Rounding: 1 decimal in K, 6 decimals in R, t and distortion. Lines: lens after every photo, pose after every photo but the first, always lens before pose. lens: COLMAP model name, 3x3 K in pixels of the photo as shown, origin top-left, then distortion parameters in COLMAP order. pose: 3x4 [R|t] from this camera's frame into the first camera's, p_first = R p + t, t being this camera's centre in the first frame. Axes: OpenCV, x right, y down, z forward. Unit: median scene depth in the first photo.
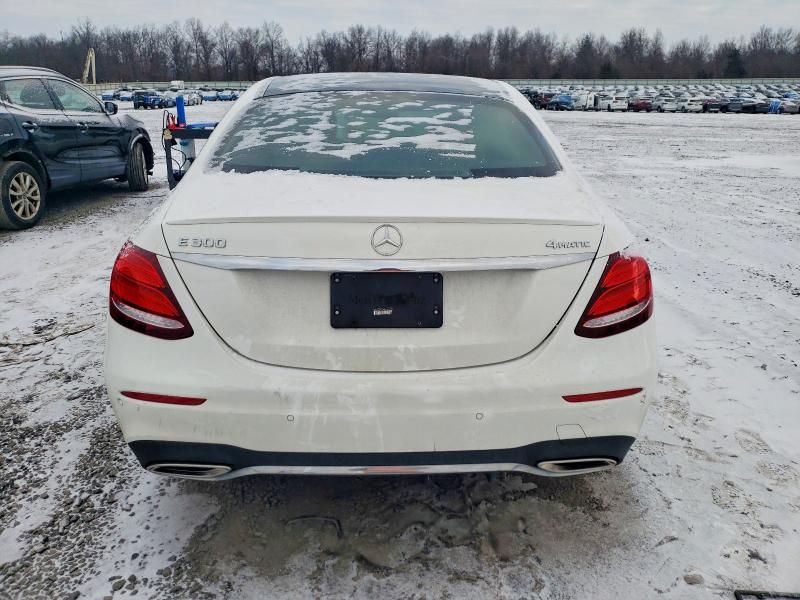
lens RADIAL K [[636.1, 0, 409.0], [0, 636.1, 298.3], [0, 0, 1]] dist [0.026853, -0.020123]
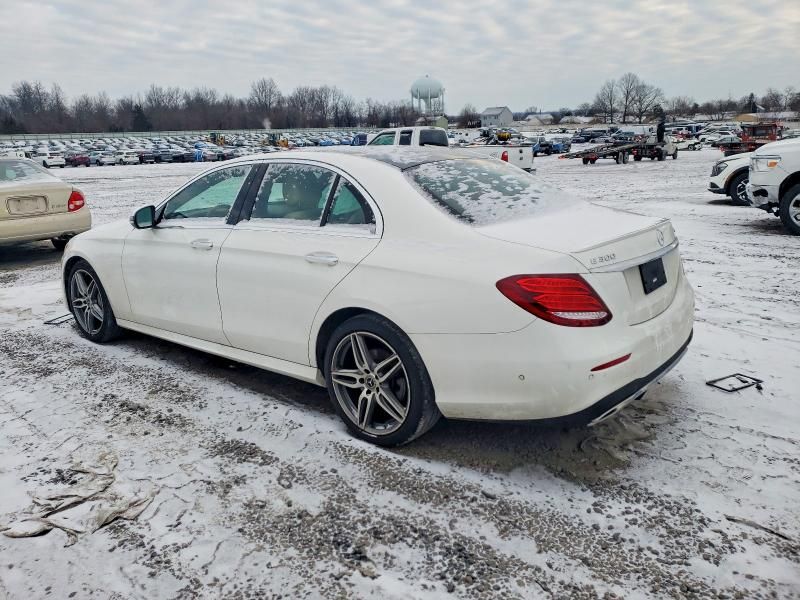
lens RADIAL K [[636.1, 0, 398.1], [0, 636.1, 299.1], [0, 0, 1]] dist [0.026853, -0.020123]
pose [[0.642959, -0.212804, 0.735744, -0.095447], [0.265950, 0.962884, 0.046090, -0.010402], [-0.718244, 0.166037, 0.675690, 0.016463]]
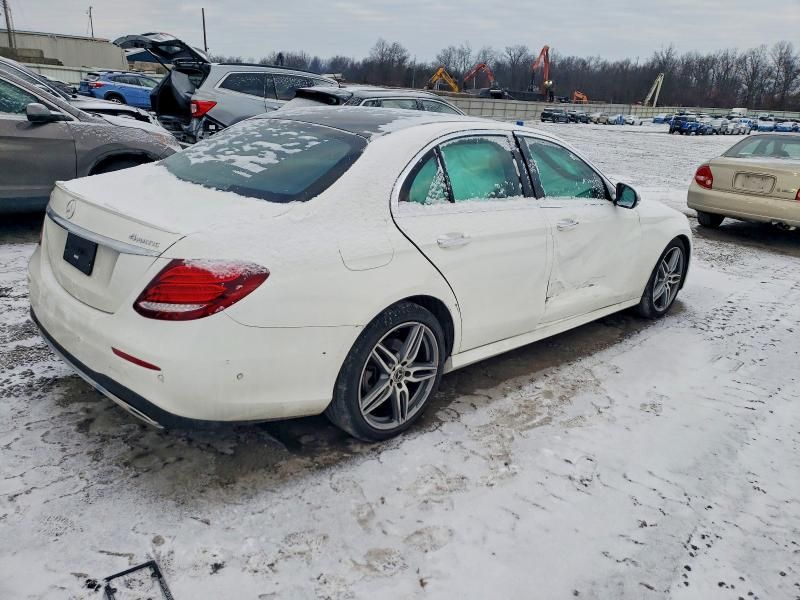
lens RADIAL K [[636.1, 0, 394.2], [0, 636.1, 316.7], [0, 0, 1]] dist [0.026853, -0.020123]
pose [[0.655548, 0.288146, -0.698017, 0.082652], [-0.293086, 0.948964, 0.116484, -0.012796], [0.695958, 0.128218, 0.706543, 0.023682]]
